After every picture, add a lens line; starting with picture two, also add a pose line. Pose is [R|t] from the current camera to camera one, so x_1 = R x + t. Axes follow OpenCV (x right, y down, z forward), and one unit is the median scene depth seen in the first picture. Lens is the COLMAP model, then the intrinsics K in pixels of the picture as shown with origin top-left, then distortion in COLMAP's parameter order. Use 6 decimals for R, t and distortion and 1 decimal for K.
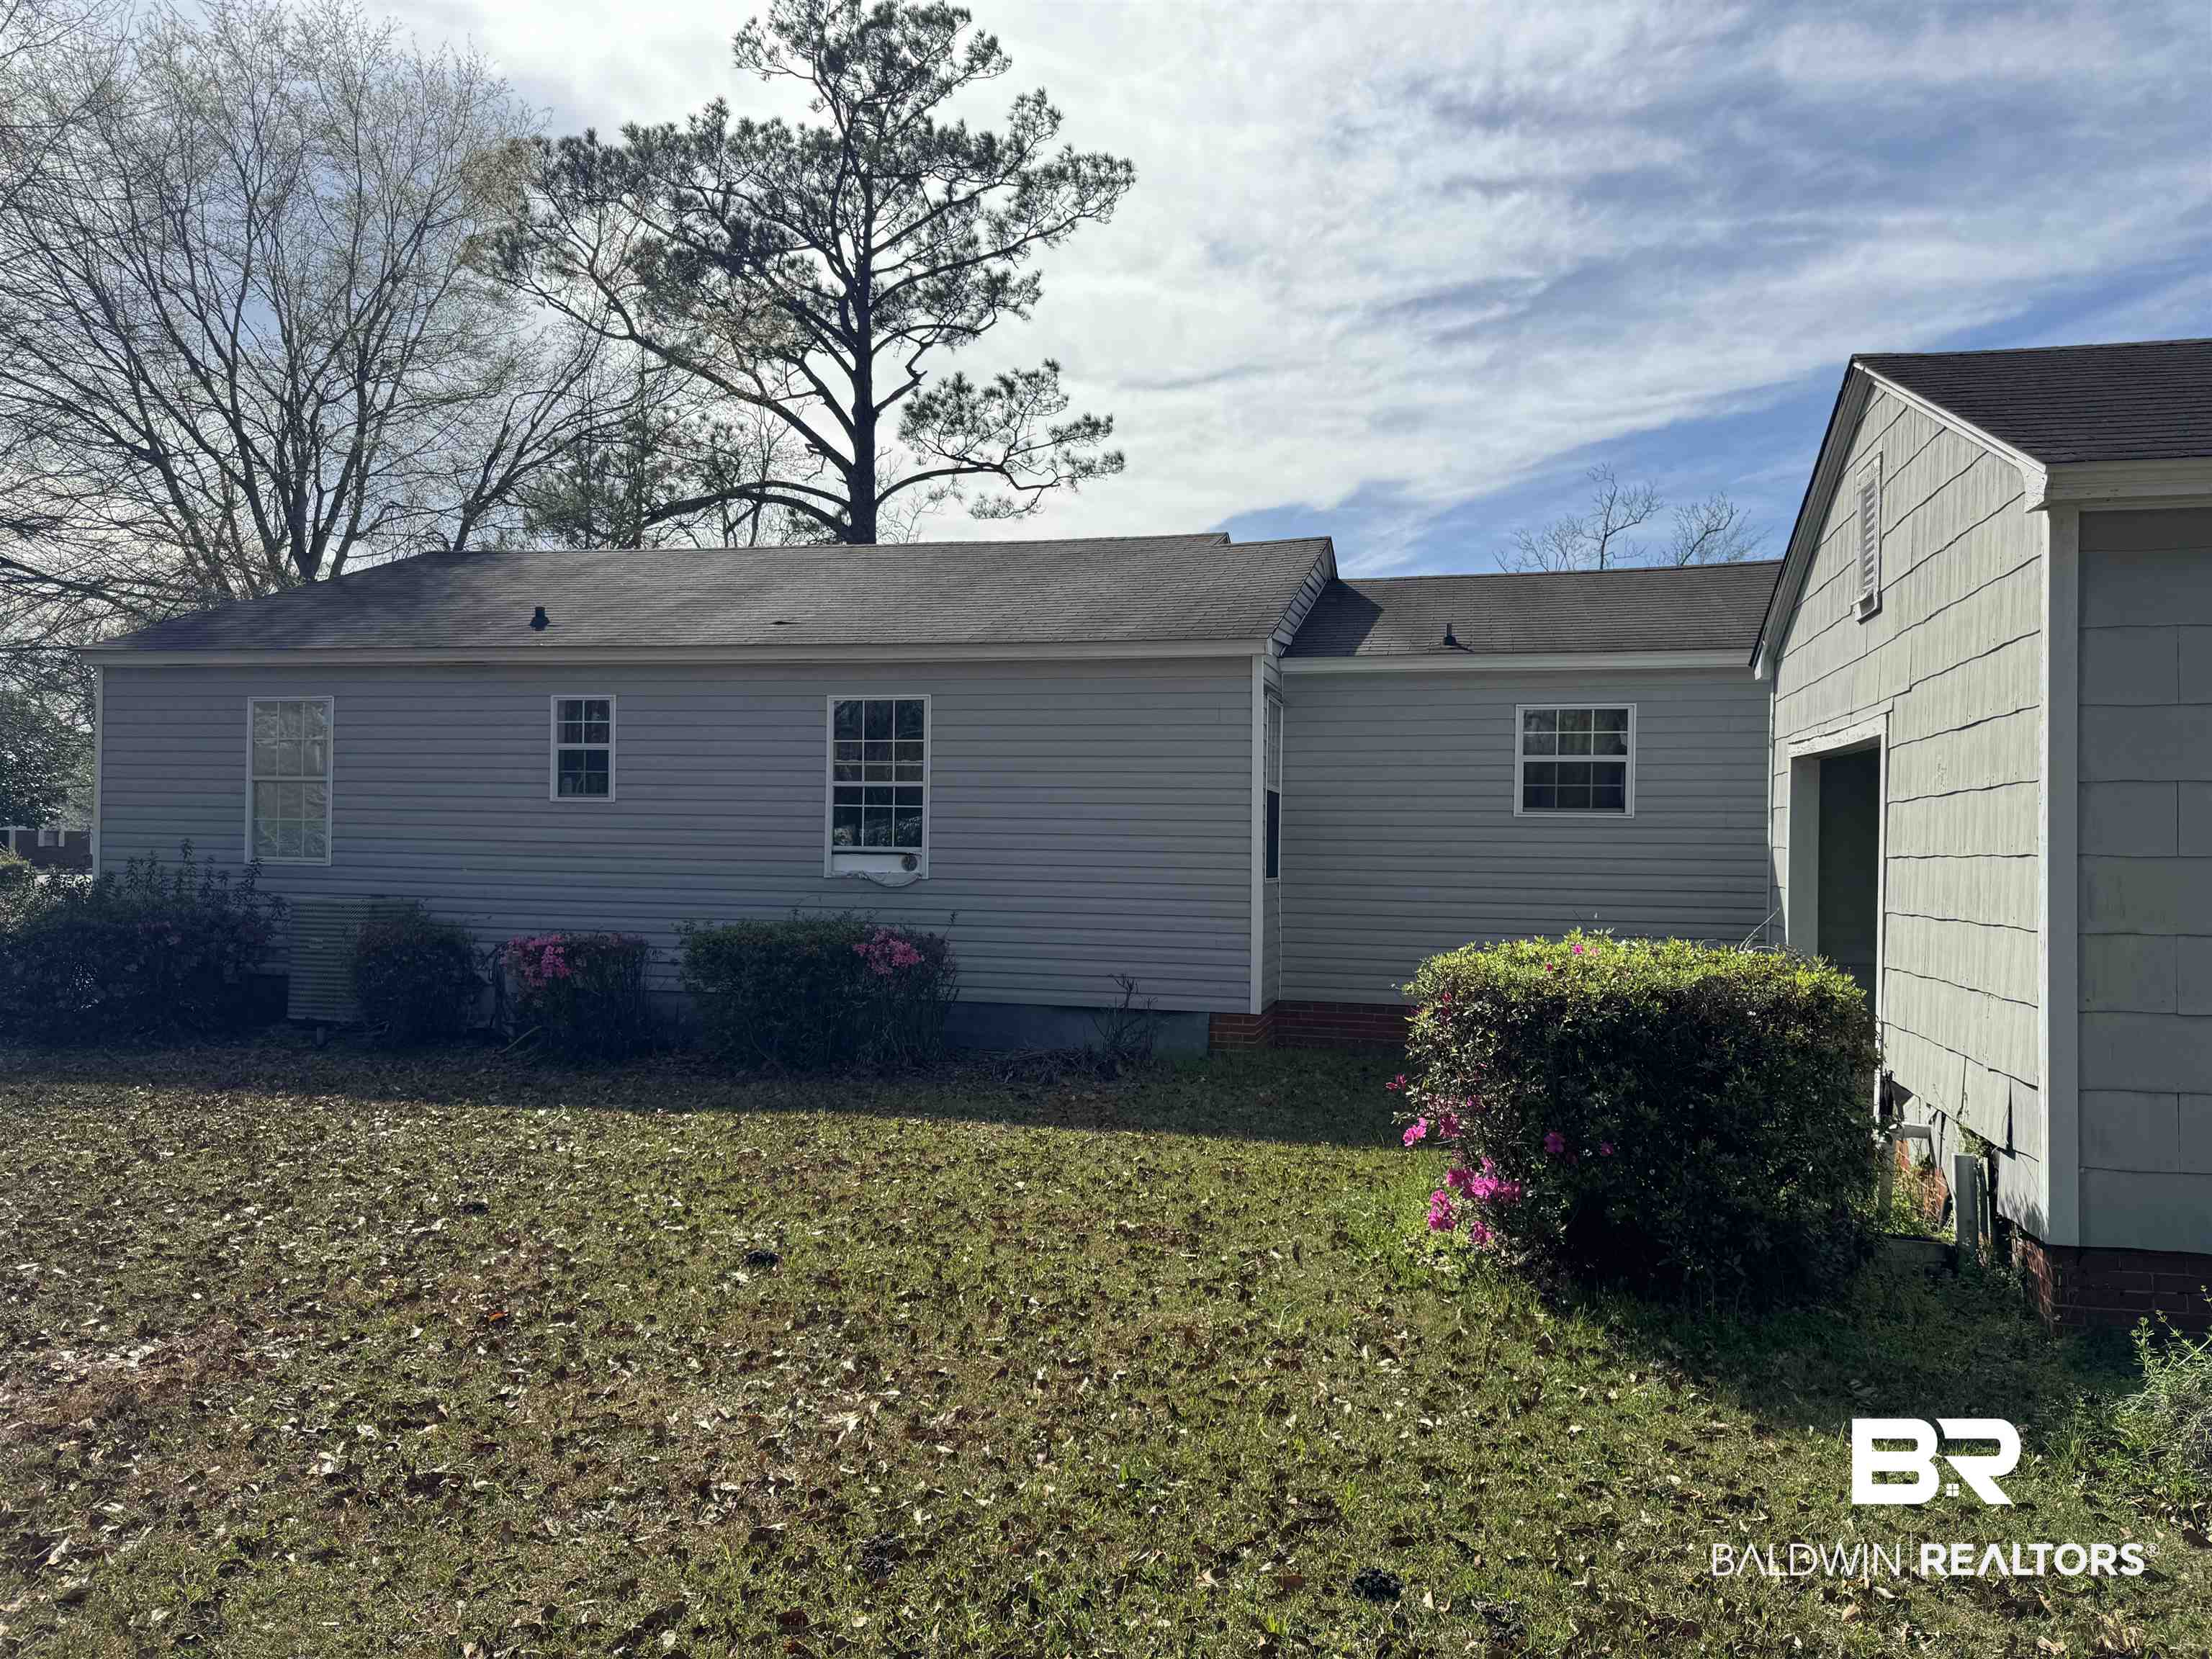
lens RADIAL K [[1525.5, 0, 1106.0], [0, 1525.5, 829.5], [0, 0, 1]] dist [0.050059, -0.088467]
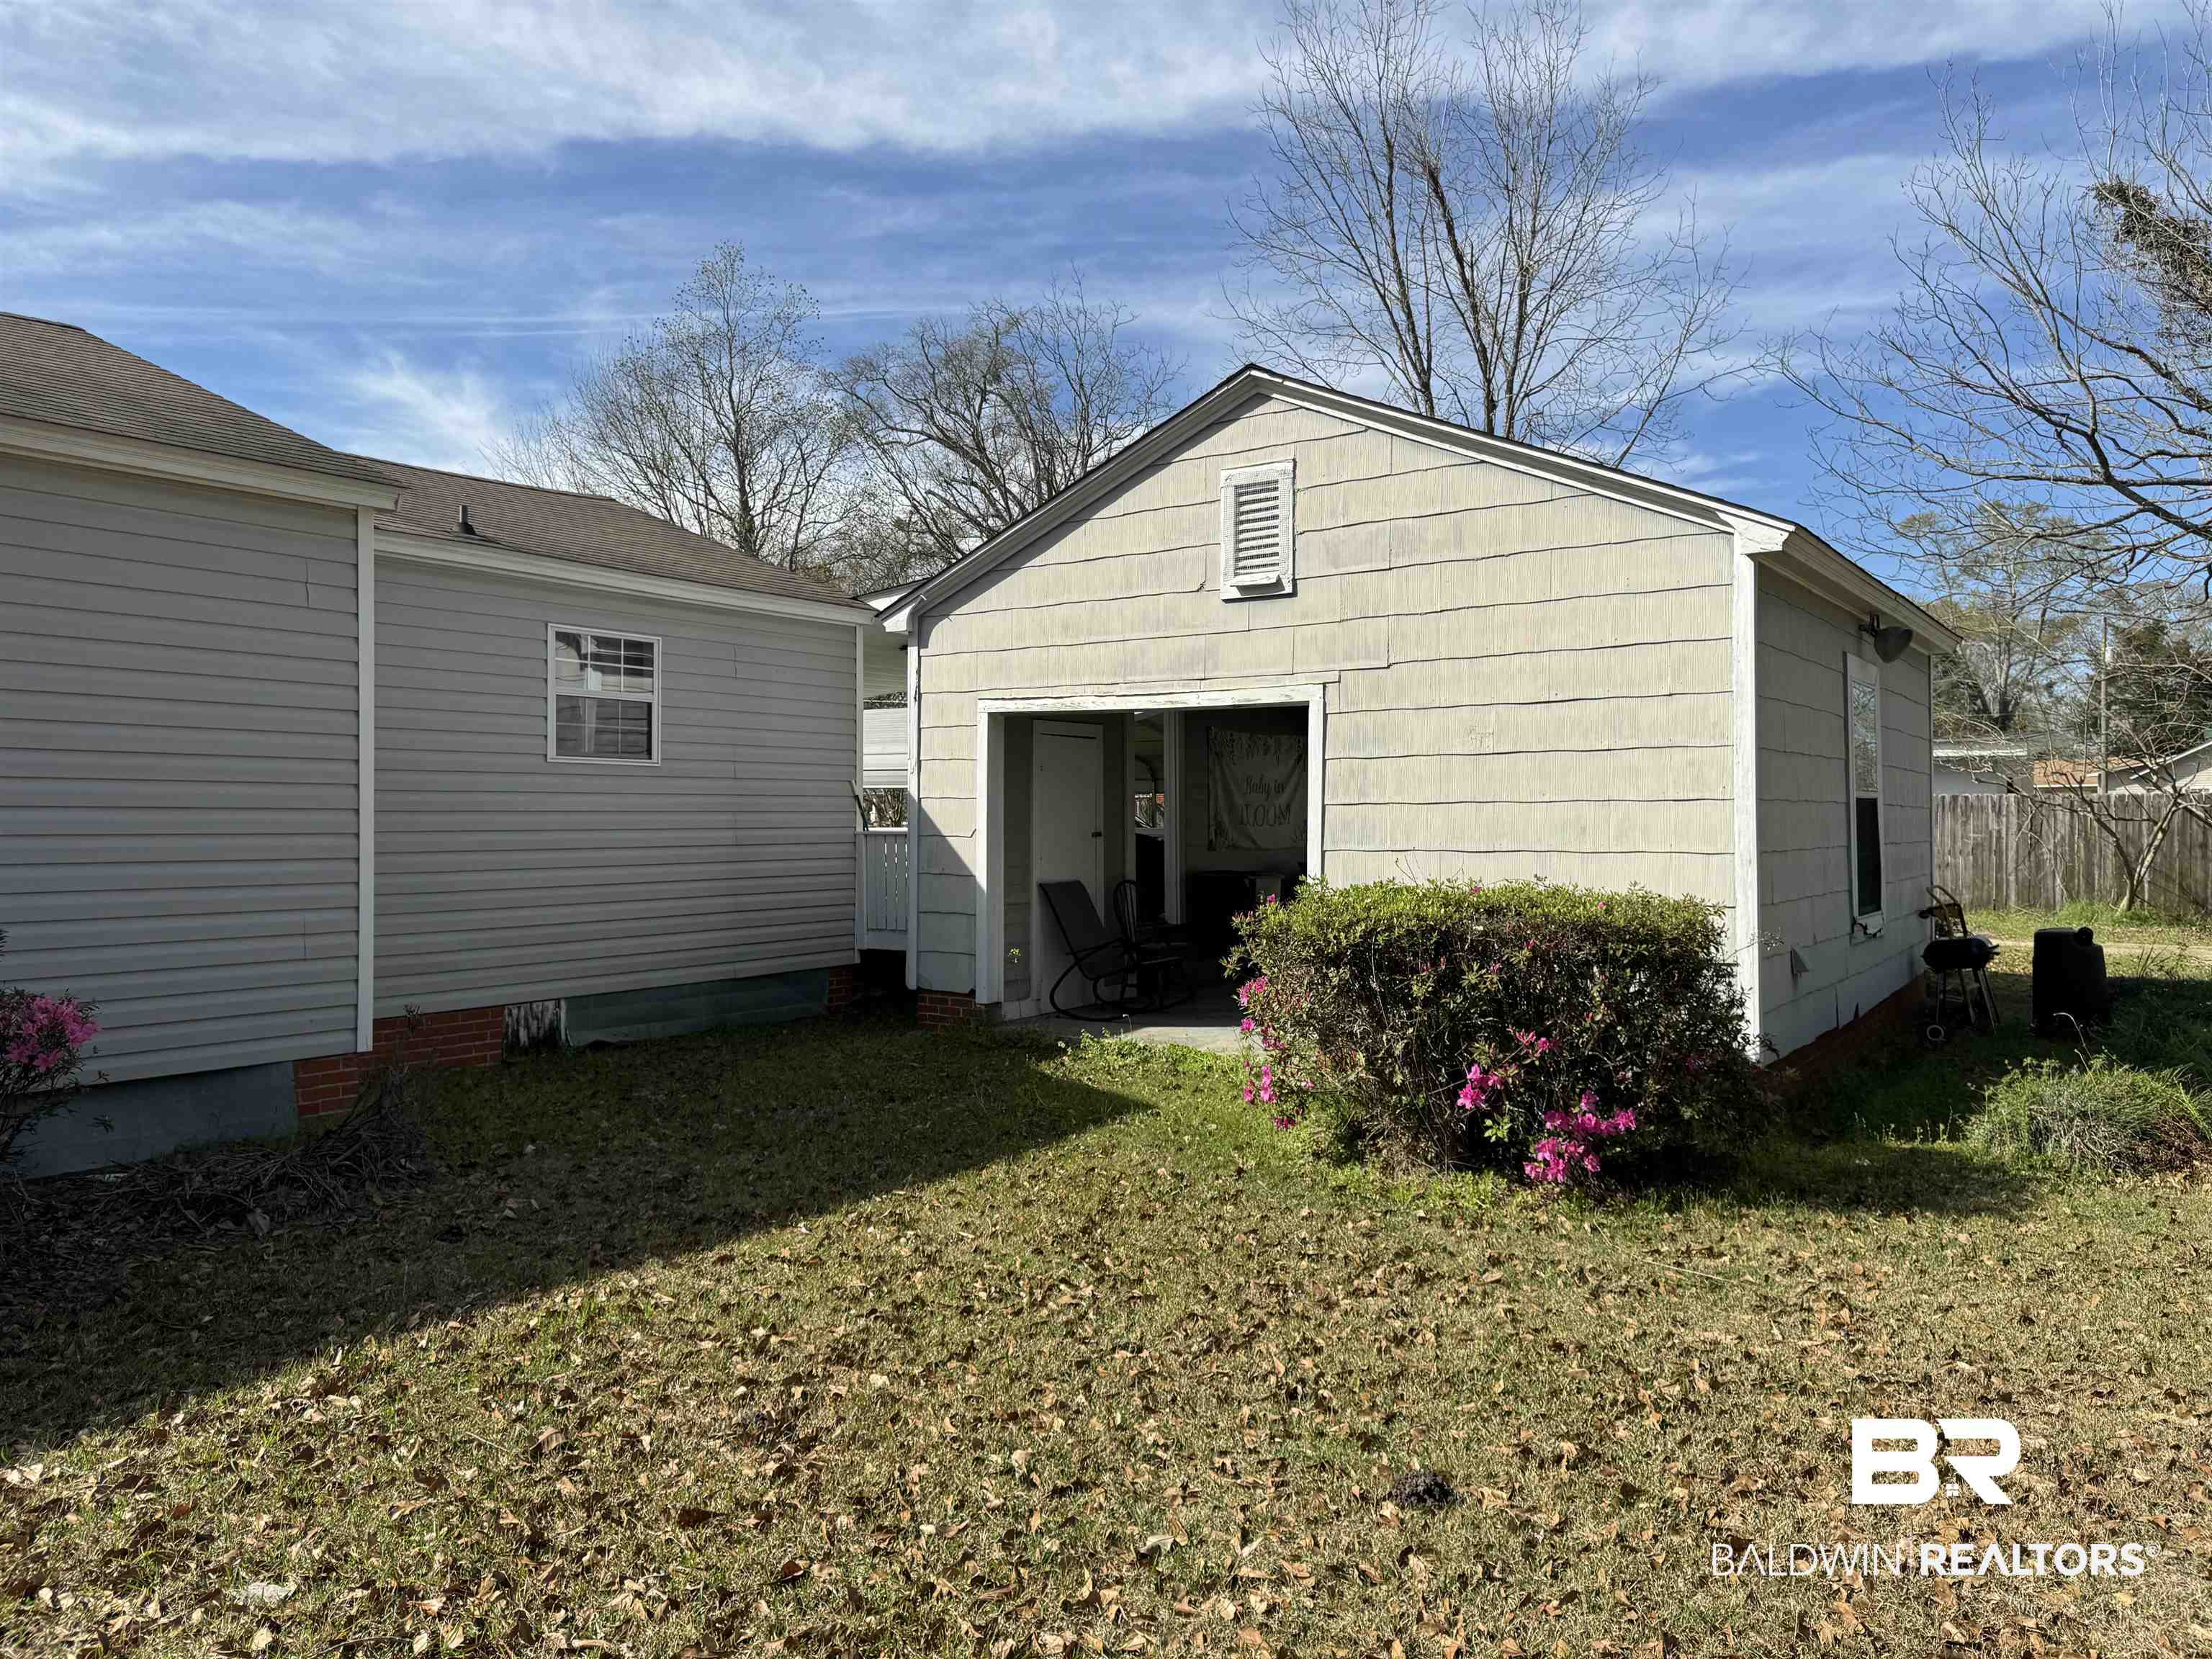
lens RADIAL K [[1525.5, 0, 1106.0], [0, 1525.5, 829.5], [0, 0, 1]] dist [0.050059, -0.088467]
pose [[0.373981, -0.018155, 0.927259, -0.400653], [-0.011924, 0.999632, 0.024381, 0.004423], [-0.927360, -0.020175, 0.373627, 0.452335]]
